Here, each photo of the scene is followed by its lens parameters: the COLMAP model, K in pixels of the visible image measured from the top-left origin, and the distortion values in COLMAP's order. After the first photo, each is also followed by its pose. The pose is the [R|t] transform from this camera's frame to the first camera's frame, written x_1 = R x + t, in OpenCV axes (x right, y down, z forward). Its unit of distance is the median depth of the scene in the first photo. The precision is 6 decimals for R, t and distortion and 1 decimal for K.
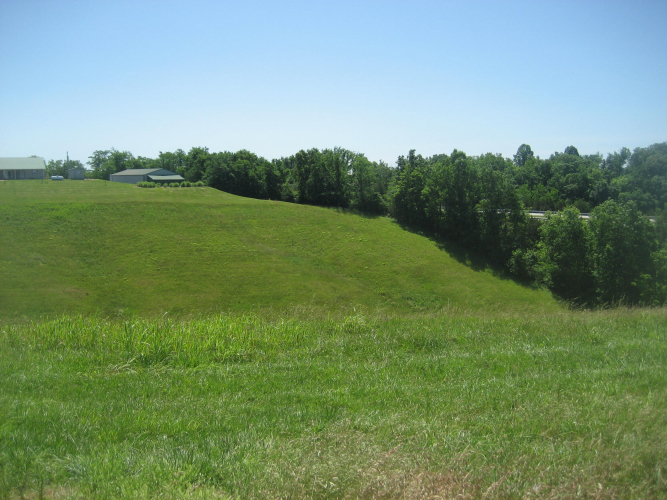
lens RADIAL K [[719.4, 0, 329.2], [0, 719.4, 269.4], [0, 0, 1]] dist [-0.063395, 0.000000]
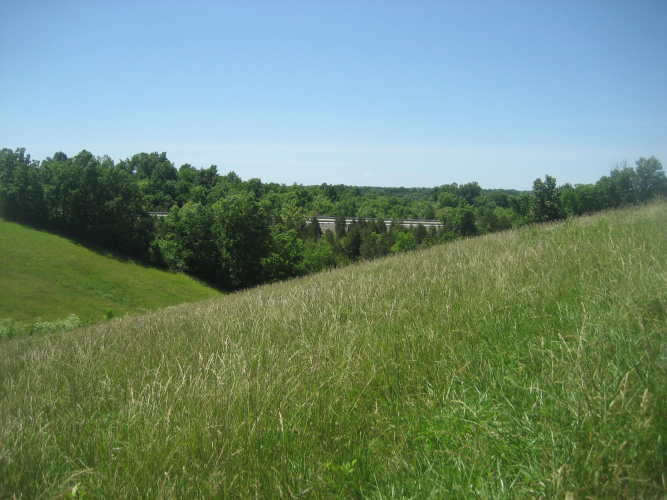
lens RADIAL K [[719.4, 0, 334.5], [0, 719.4, 251.1], [0, 0, 1]] dist [-0.063395, 0.000000]
pose [[0.697452, -0.049788, 0.714900, -0.341560], [0.078048, 0.996927, -0.006714, 0.018536], [-0.712369, 0.060479, 0.699195, 0.018428]]
